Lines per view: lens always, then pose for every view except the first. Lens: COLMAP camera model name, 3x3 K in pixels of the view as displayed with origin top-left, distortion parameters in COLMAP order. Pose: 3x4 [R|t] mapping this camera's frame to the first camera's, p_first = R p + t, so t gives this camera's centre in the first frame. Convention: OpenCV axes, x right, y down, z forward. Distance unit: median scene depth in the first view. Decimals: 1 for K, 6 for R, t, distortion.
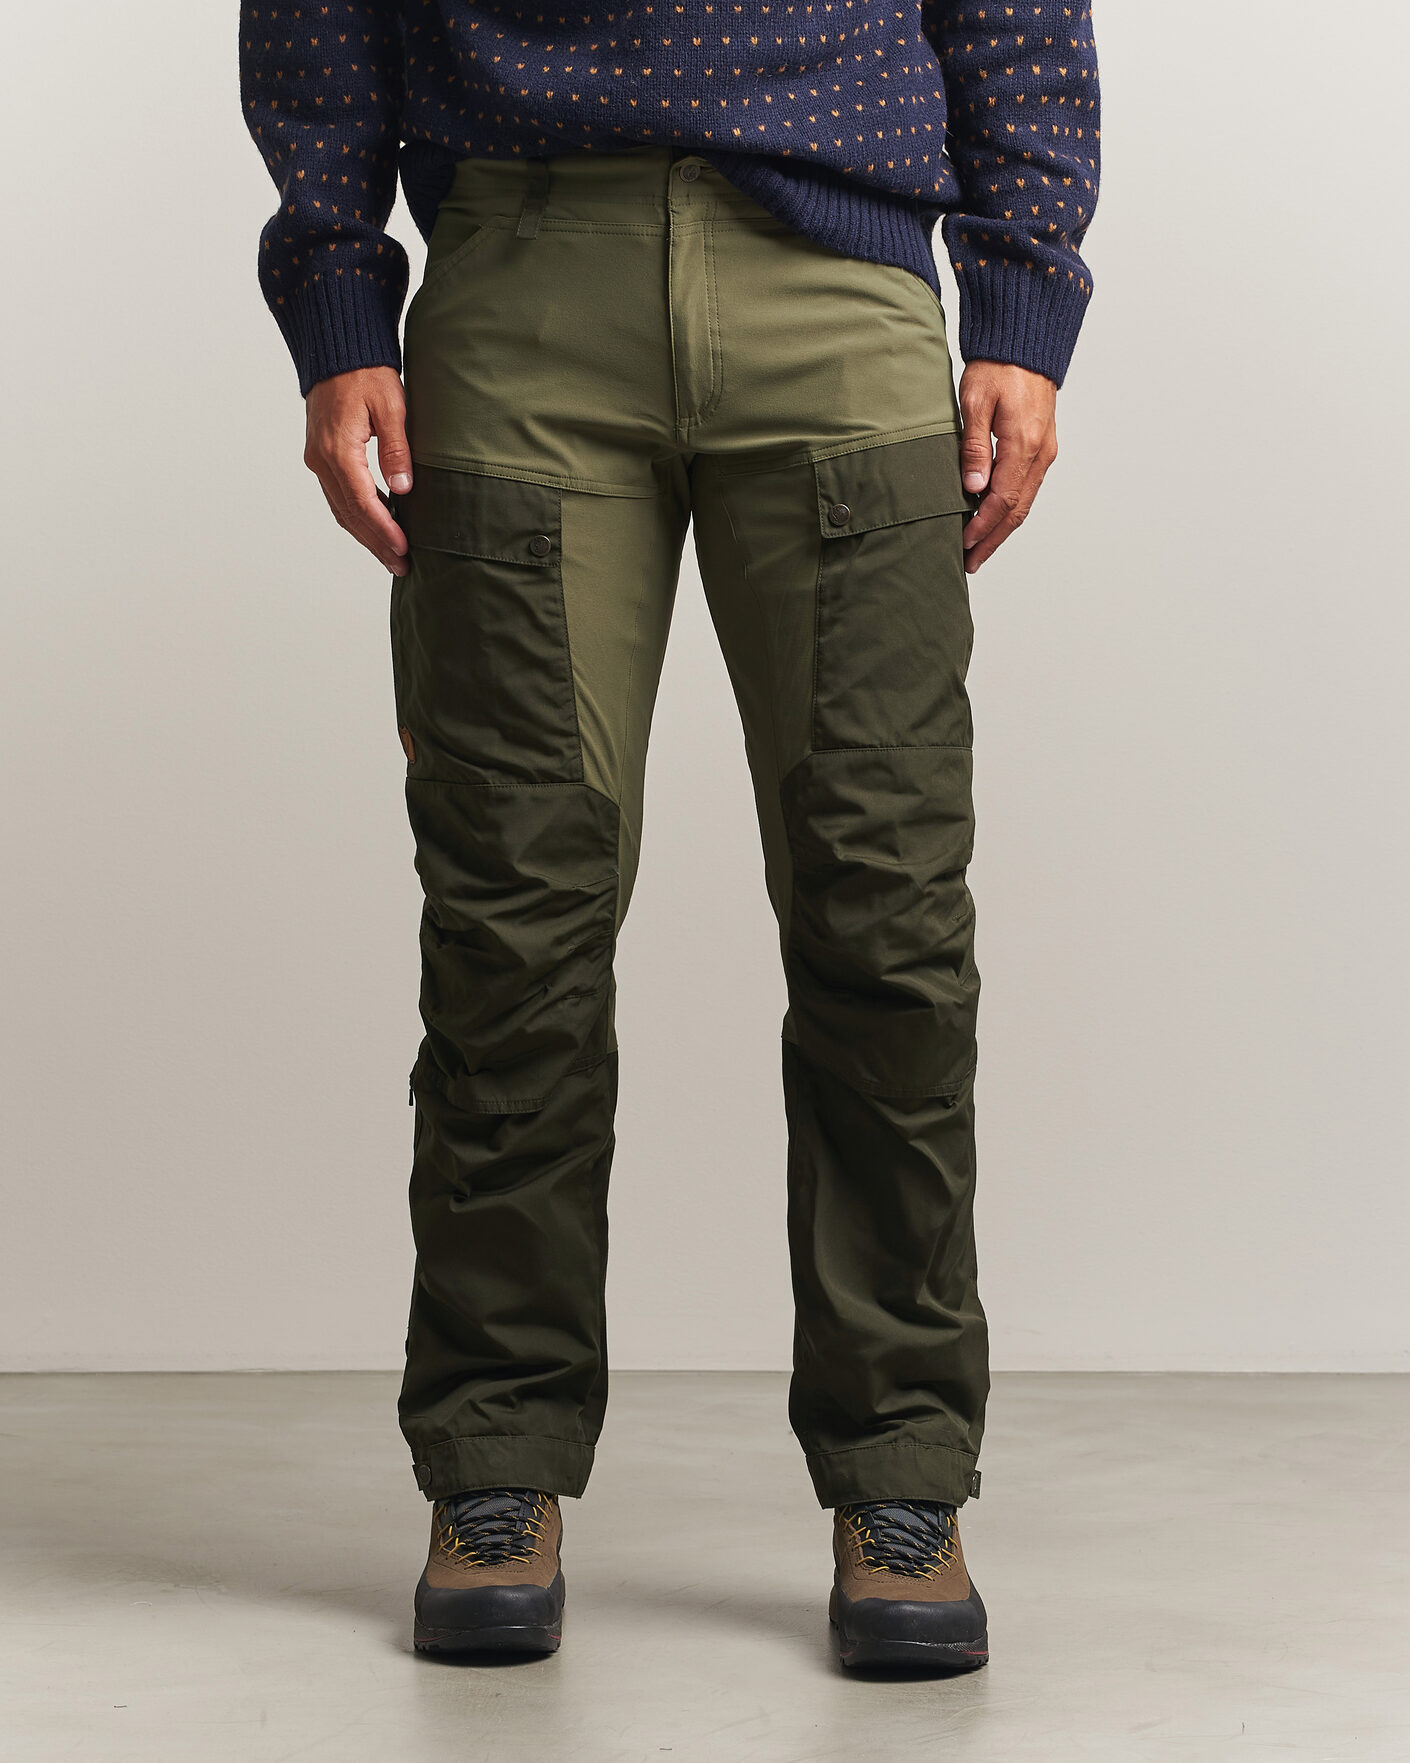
lens RADIAL K [[4312.0, 0, 705.0], [0, 4312.0, 881.5], [0, 0, 1]] dist [-0.907367, 11.009770]
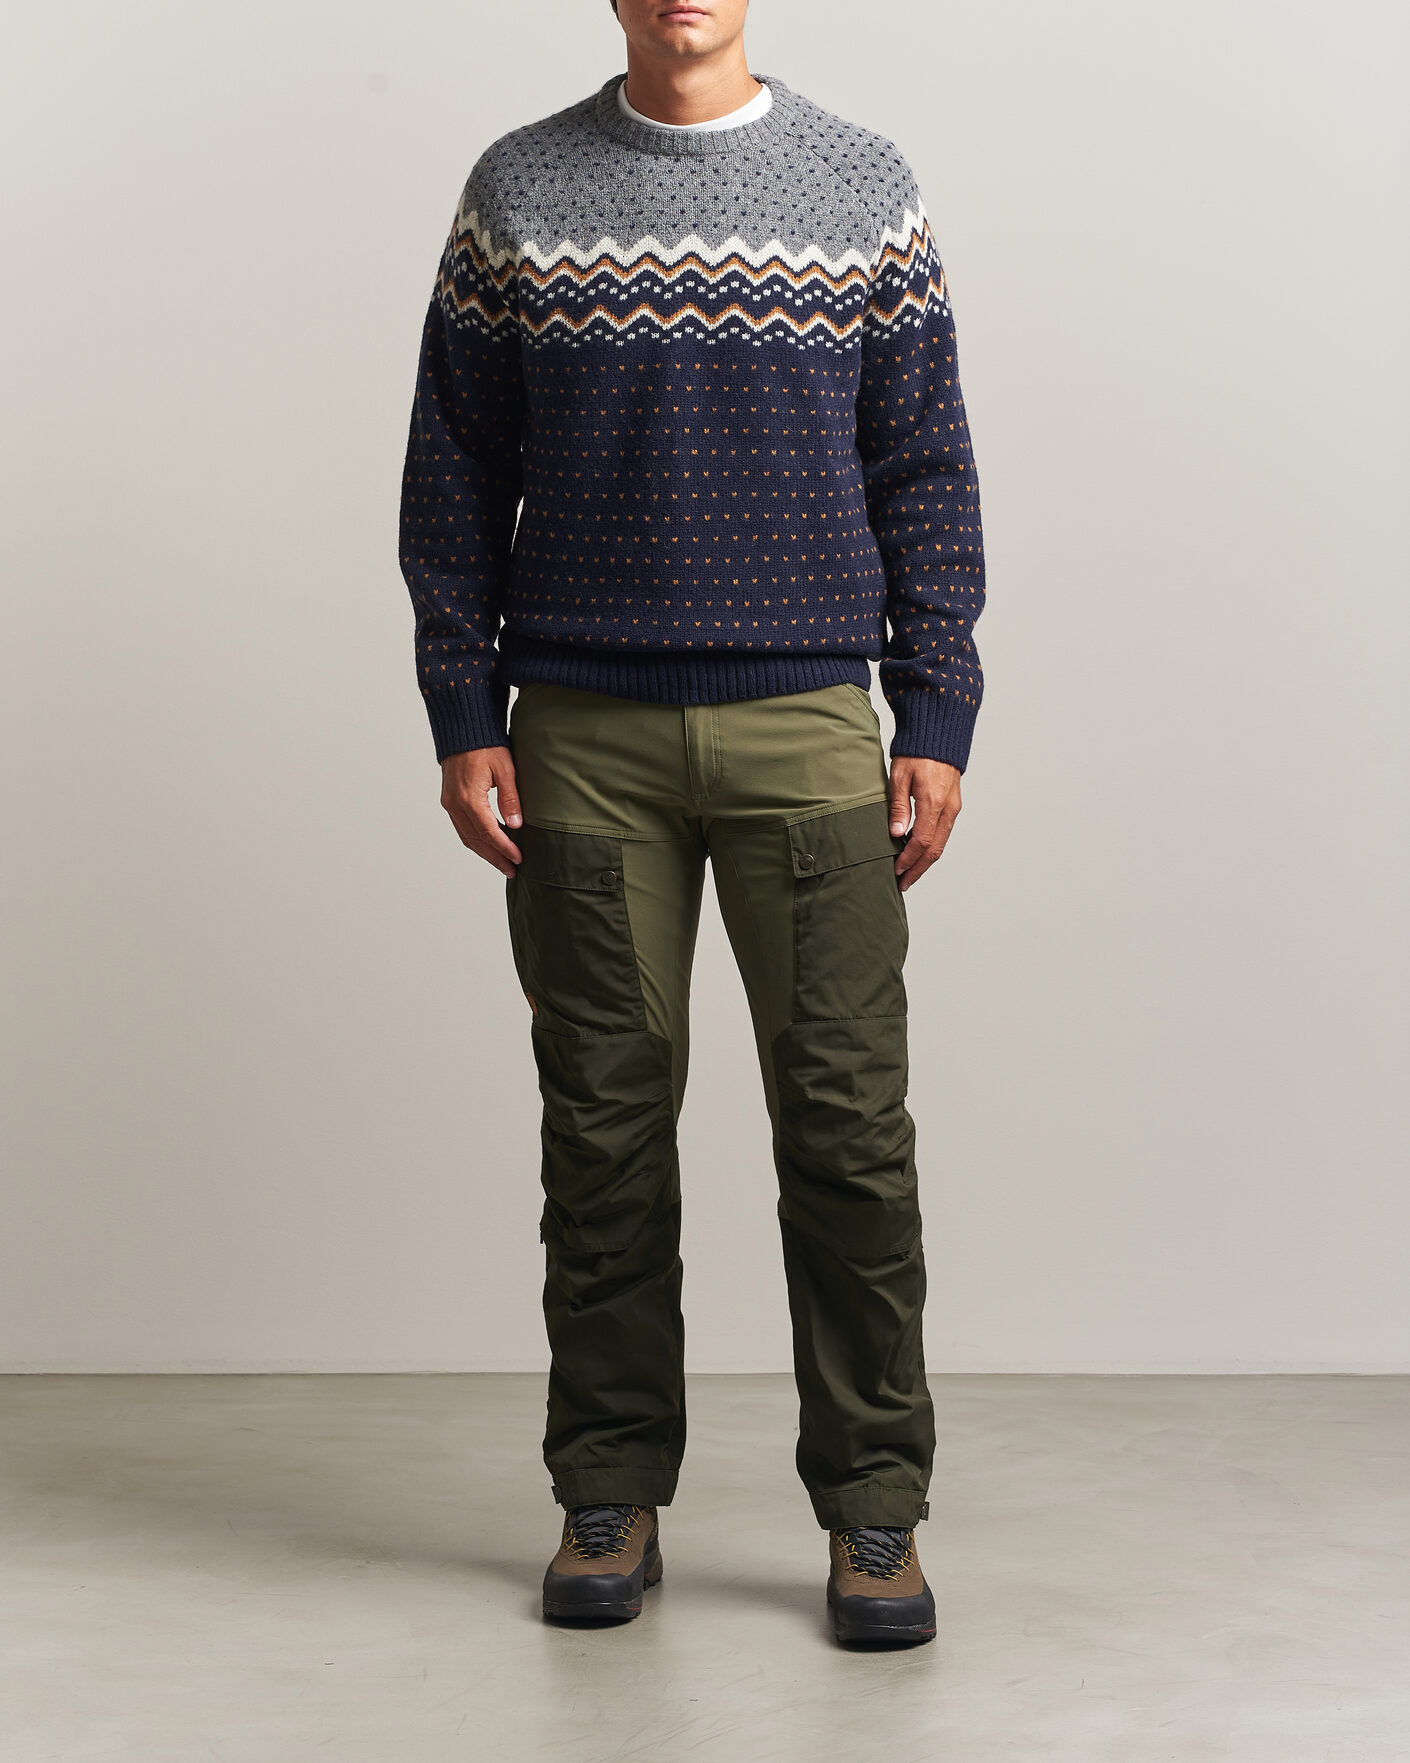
lens RADIAL K [[4500.8, 0, 705.0], [0, 4500.8, 881.5], [0, 0, 1]] dist [-0.023225, -32.647121]
pose [[0.999296, -0.032816, 0.018157, -0.031925], [0.034719, 0.992529, -0.116966, 0.101415], [-0.014183, 0.117514, 0.992970, -0.523230]]
